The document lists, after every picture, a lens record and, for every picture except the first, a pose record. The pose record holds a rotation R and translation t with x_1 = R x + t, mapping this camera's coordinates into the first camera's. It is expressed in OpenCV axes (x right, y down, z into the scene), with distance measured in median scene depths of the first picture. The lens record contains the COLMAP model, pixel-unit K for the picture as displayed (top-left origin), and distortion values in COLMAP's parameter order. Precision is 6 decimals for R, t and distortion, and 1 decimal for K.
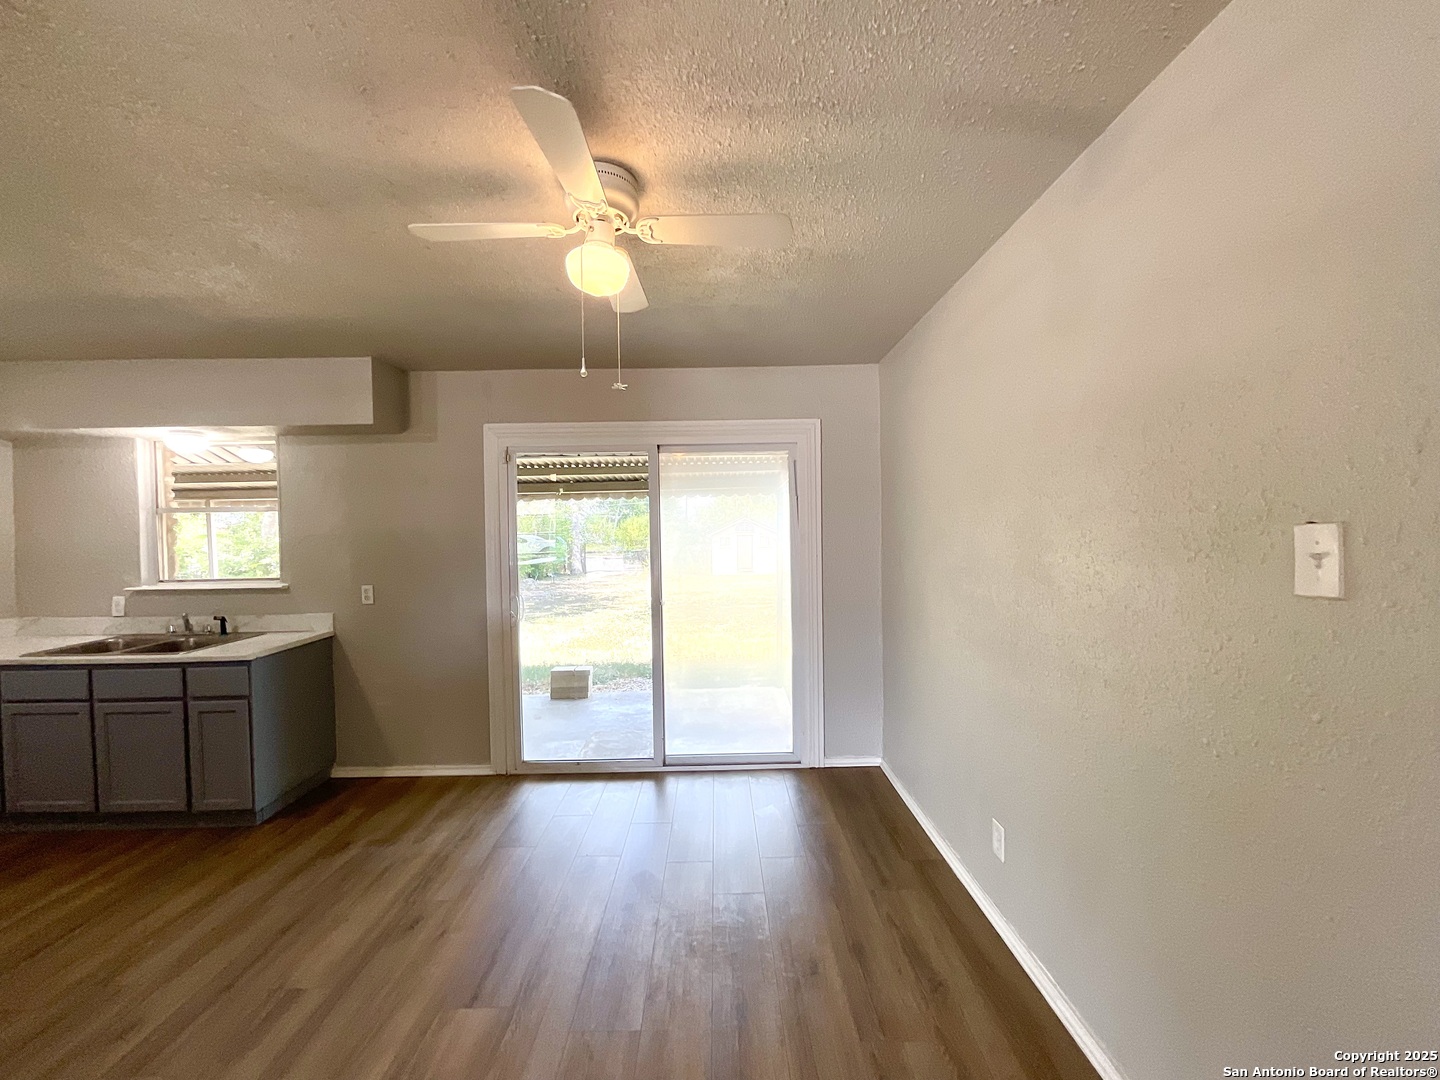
lens RADIAL K [[579.3, 0, 719.0], [0, 579.3, 542.7], [0, 0, 1]] dist [-0.012649, 0.006971]
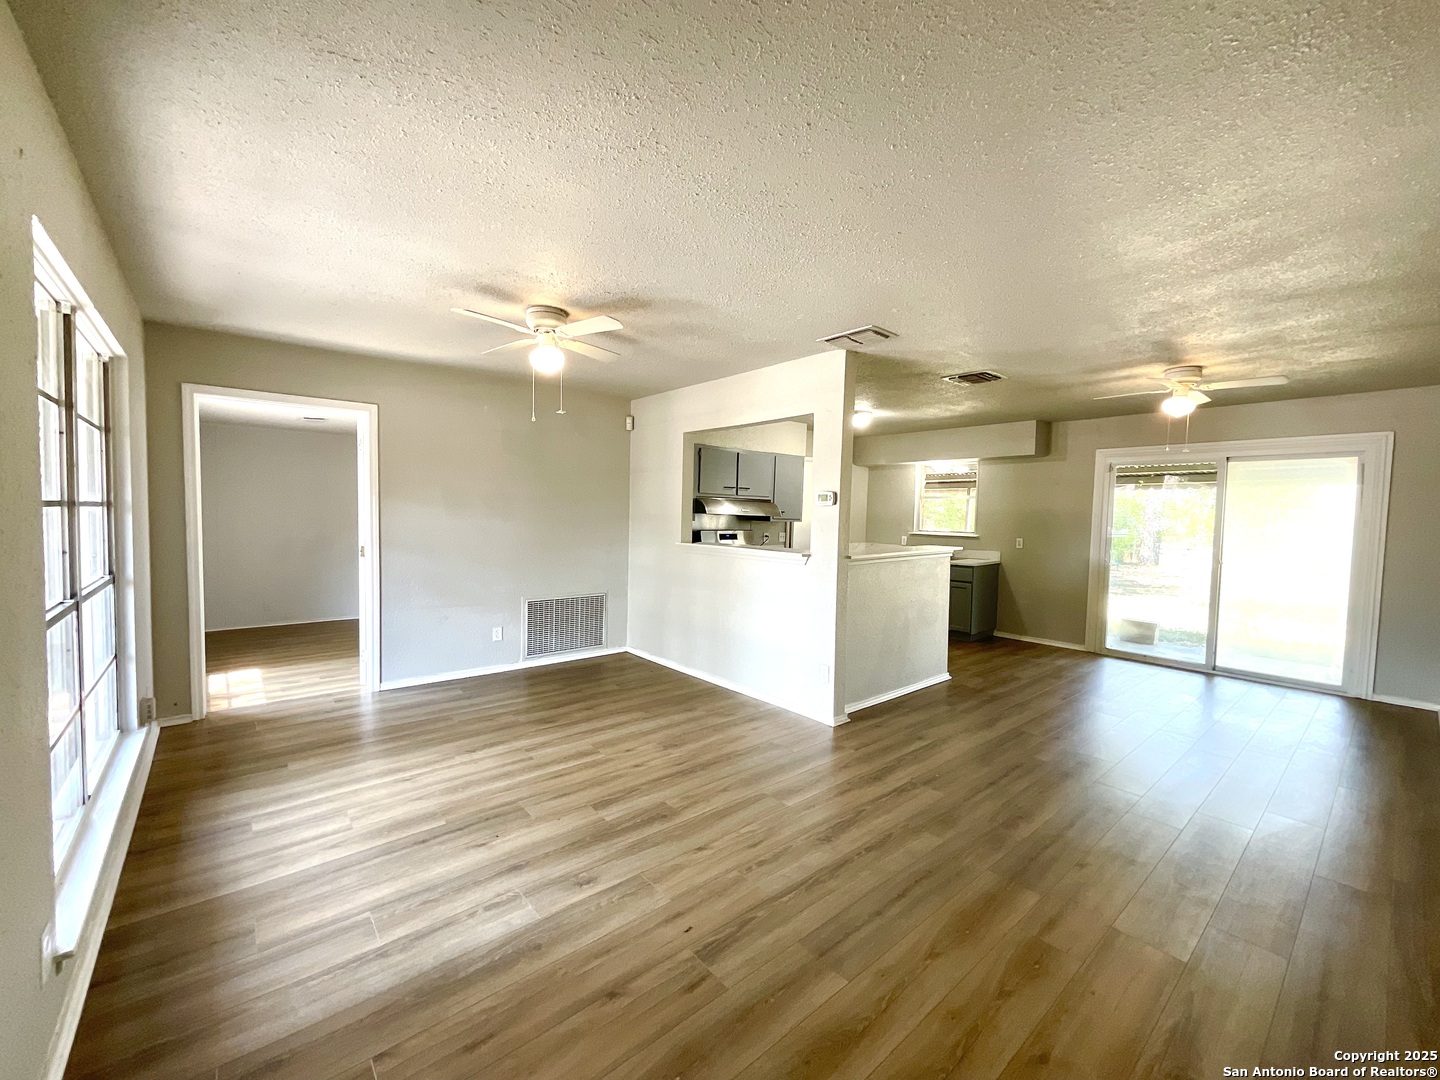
lens RADIAL K [[583.3, 0, 720.0], [0, 583.3, 542.6], [0, 0, 1]] dist [0.000458, 0.000246]
pose [[0.642092, 0.068144, -0.763593, 0.224460], [-0.045644, 0.997673, 0.050653, 0.036025], [0.765268, 0.002330, 0.643708, -0.993921]]
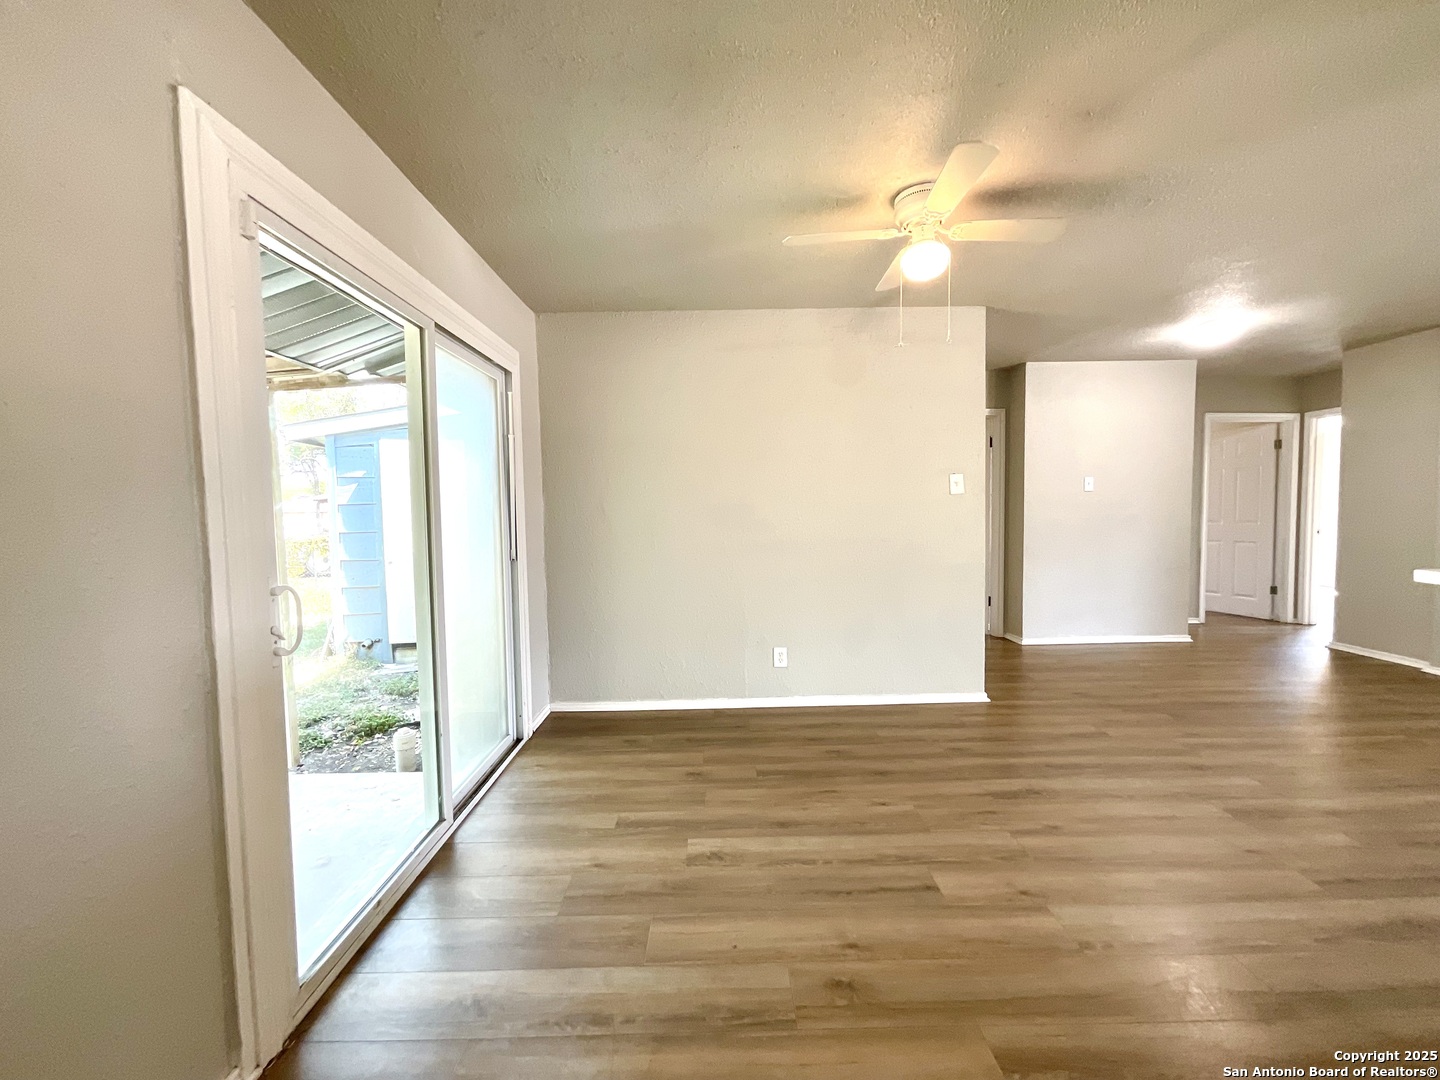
lens RADIAL K [[611.9, 0, 708.5], [0, 611.9, 538.6], [0, 0, 1]] dist [-0.011079, 0.000055]
pose [[-0.005119, -0.039355, 0.999212, -0.796848], [0.028695, 0.998808, 0.039486, 0.050298], [-0.999575, 0.028874, -0.003984, 0.732106]]
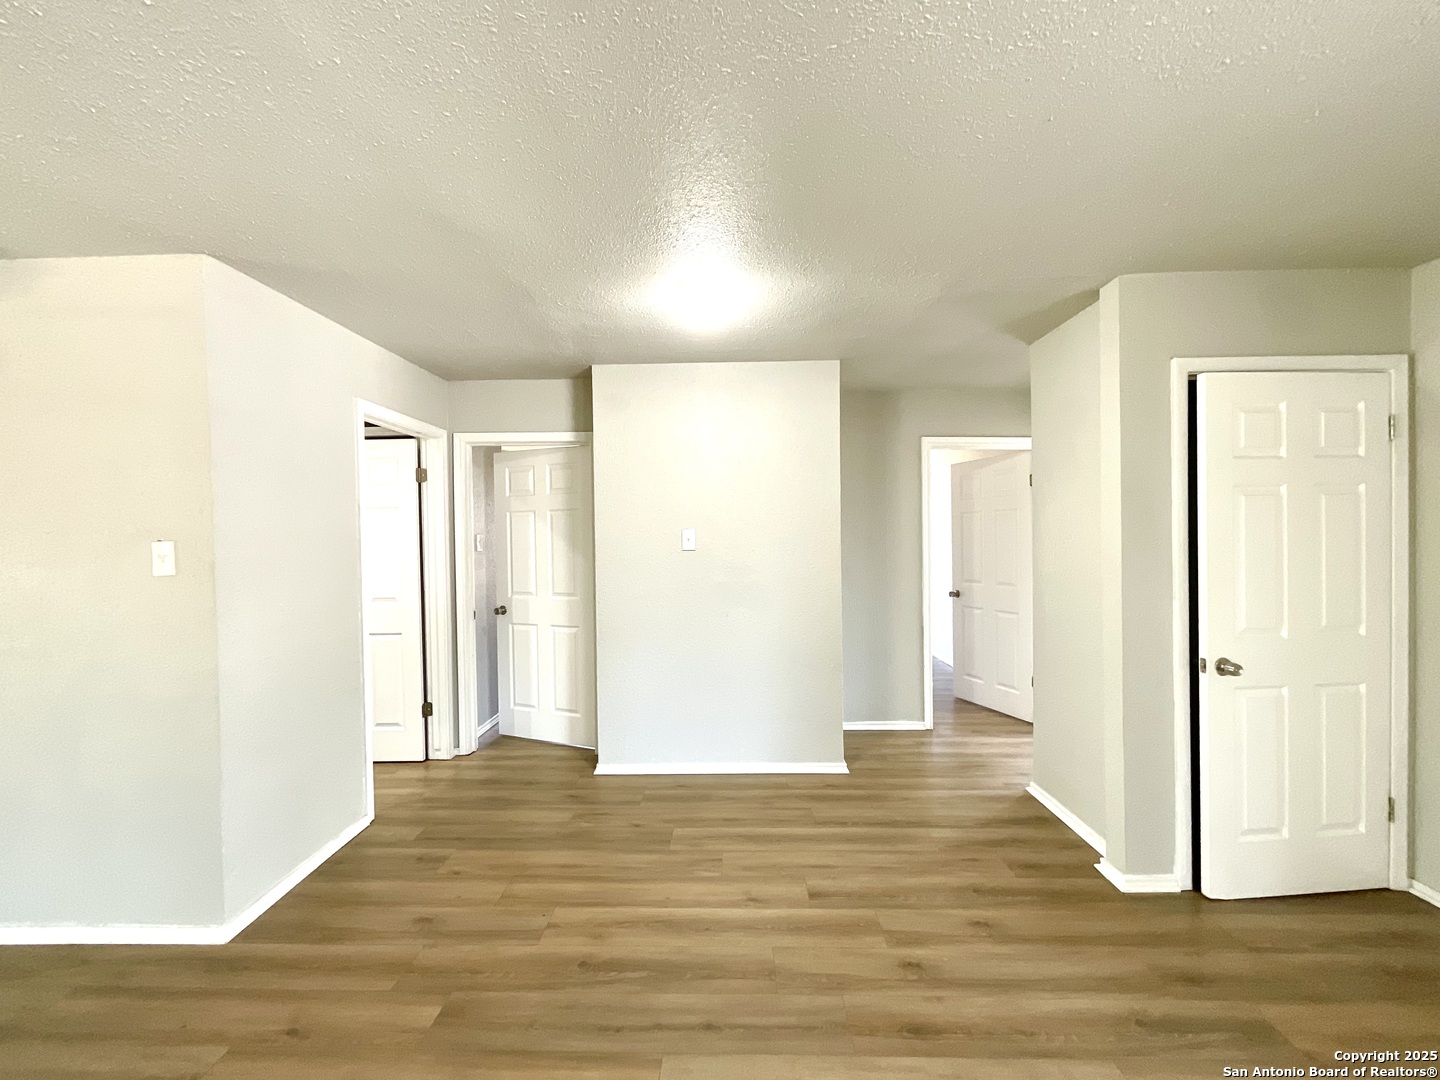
lens RADIAL K [[583.3, 0, 720.0], [0, 583.3, 542.6], [0, 0, 1]] dist [0.000458, 0.000246]
pose [[0.025247, 0.008576, 0.999644, -0.288873], [0.031761, 0.999452, -0.009376, 0.016670], [-0.999177, 0.031986, 0.024960, -0.306451]]
